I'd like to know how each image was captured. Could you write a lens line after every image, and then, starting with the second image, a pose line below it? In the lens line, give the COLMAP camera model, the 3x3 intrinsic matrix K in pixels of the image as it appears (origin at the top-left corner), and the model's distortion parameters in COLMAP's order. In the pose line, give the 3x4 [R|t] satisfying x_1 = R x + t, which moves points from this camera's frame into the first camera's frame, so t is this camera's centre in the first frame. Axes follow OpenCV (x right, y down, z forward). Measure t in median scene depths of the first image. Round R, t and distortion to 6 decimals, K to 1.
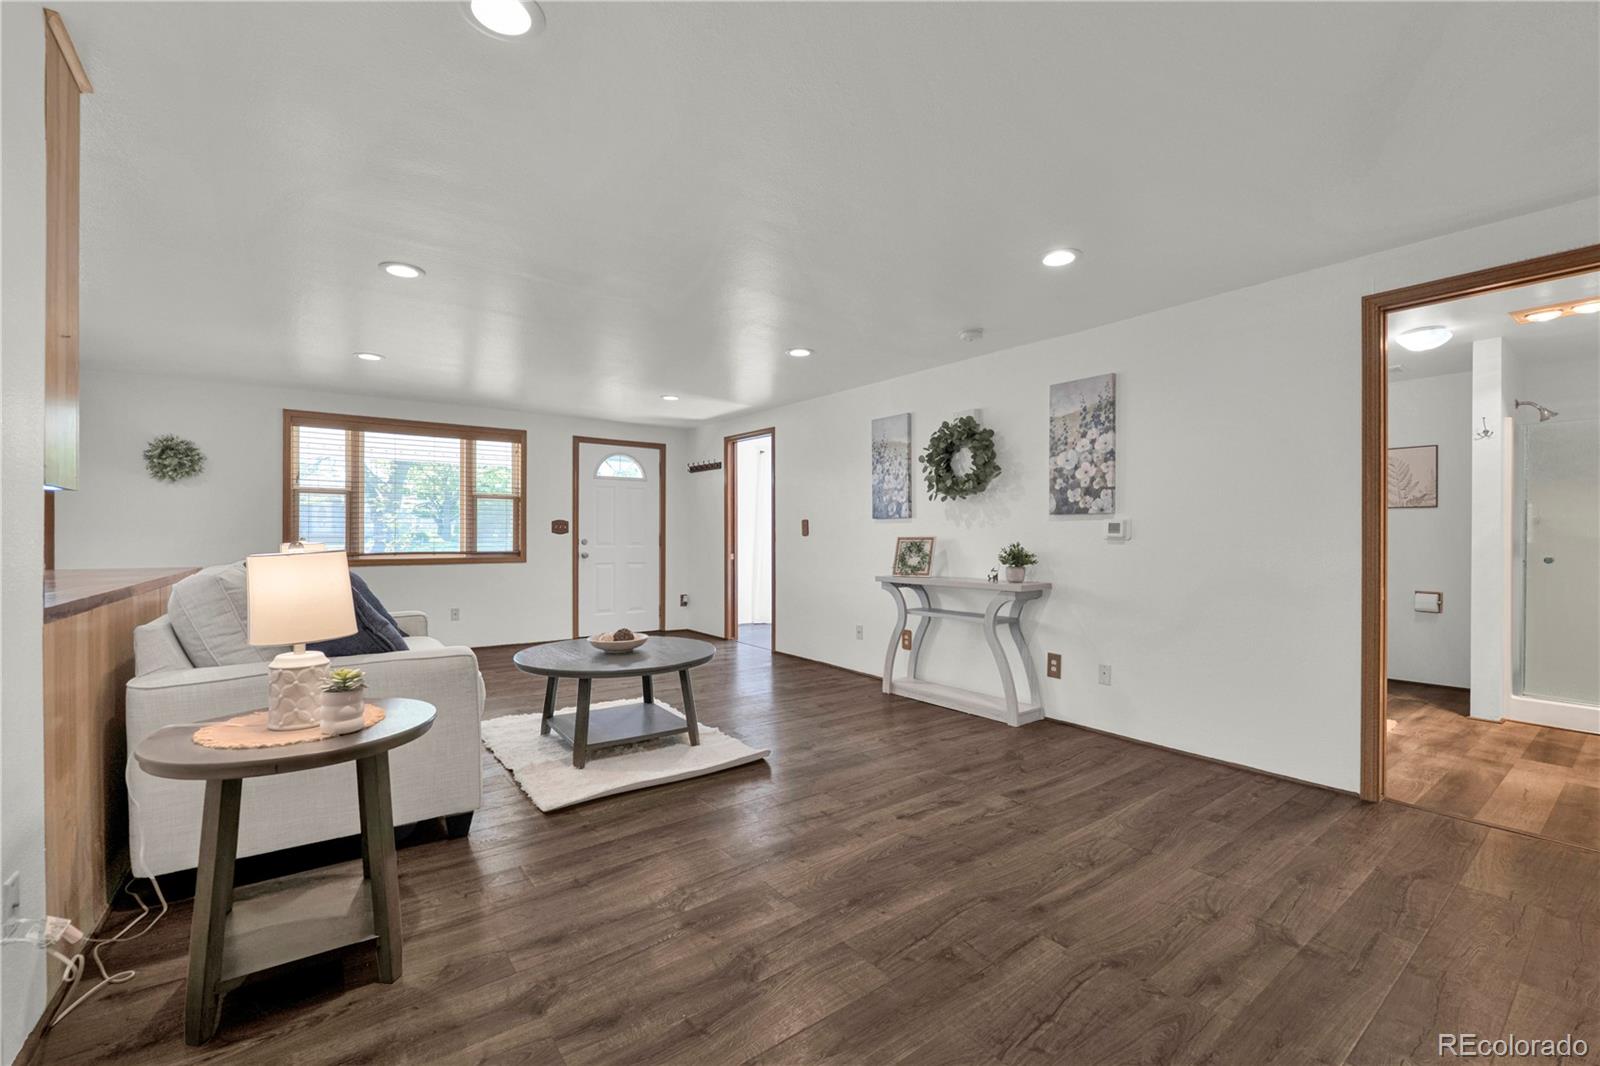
lens RADIAL K [[678.2, 0, 794.1], [0, 678.2, 536.6], [0, 0, 1]] dist [-0.010385, -0.002863]
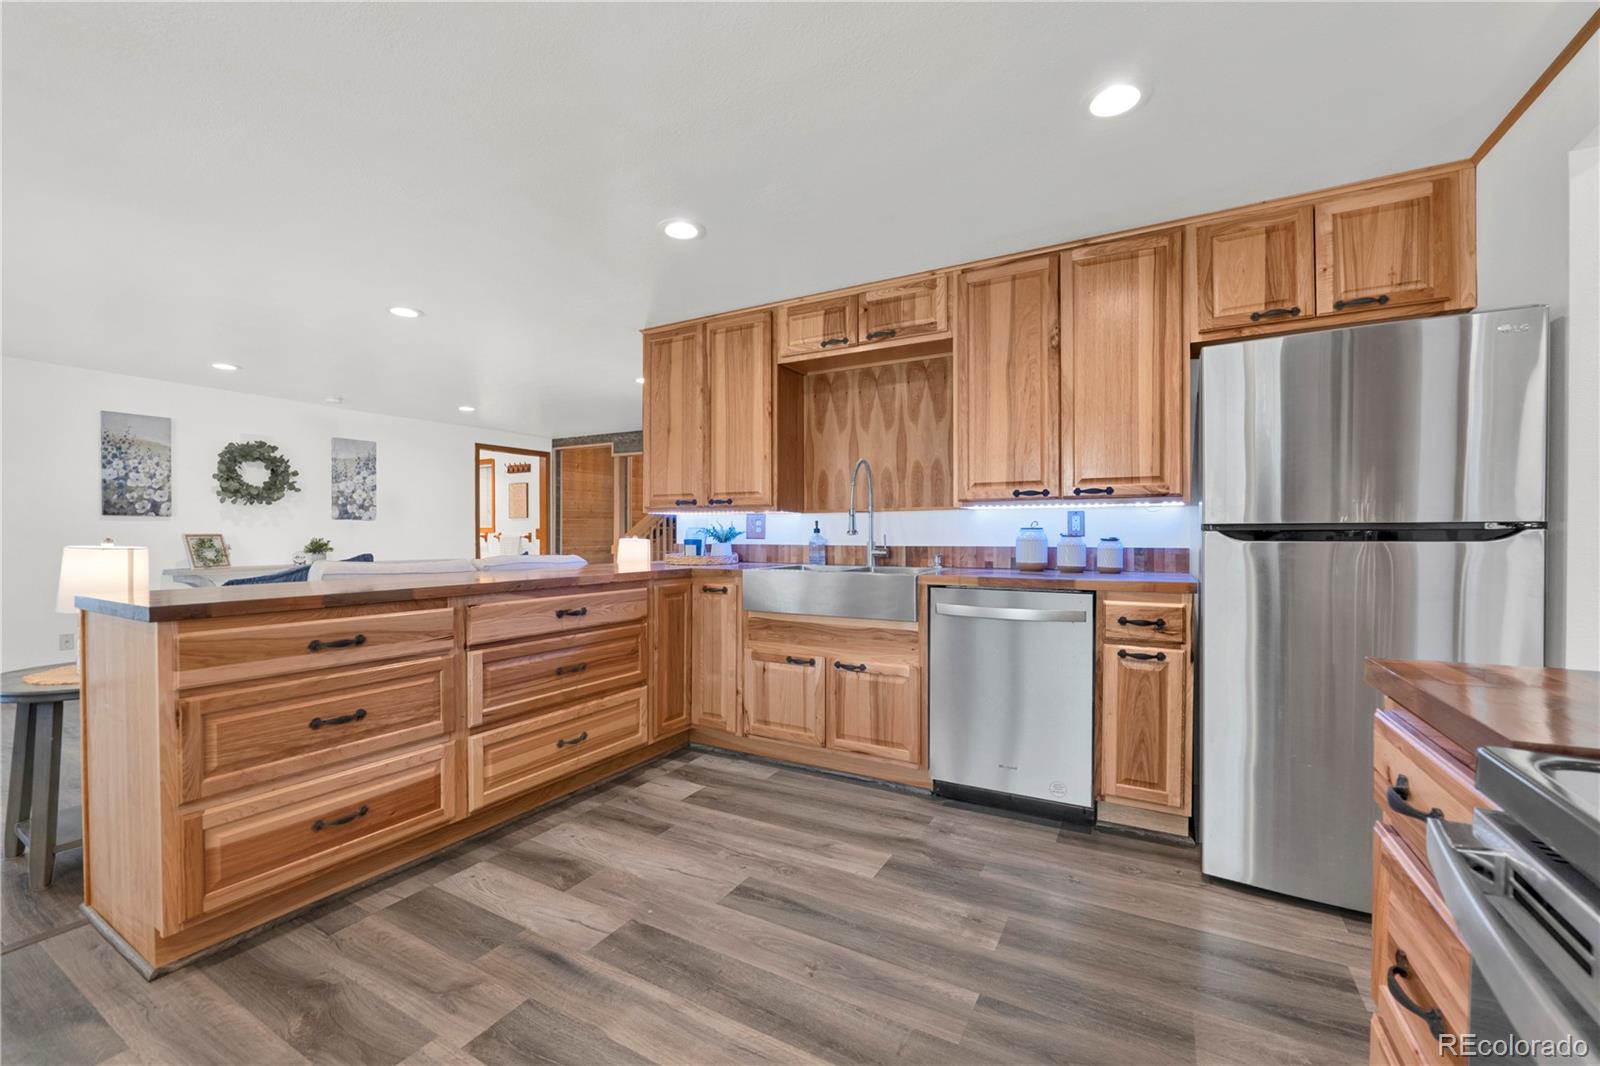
lens RADIAL K [[654.8, 0, 793.3], [0, 654.8, 535.9], [0, 0, 1]] dist [-0.005807, -0.000744]
pose [[-0.403283, -0.006899, 0.915049, -1.428548], [0.000751, 0.999969, 0.007870, -0.005015], [-0.915075, 0.003861, -0.403265, 0.628164]]
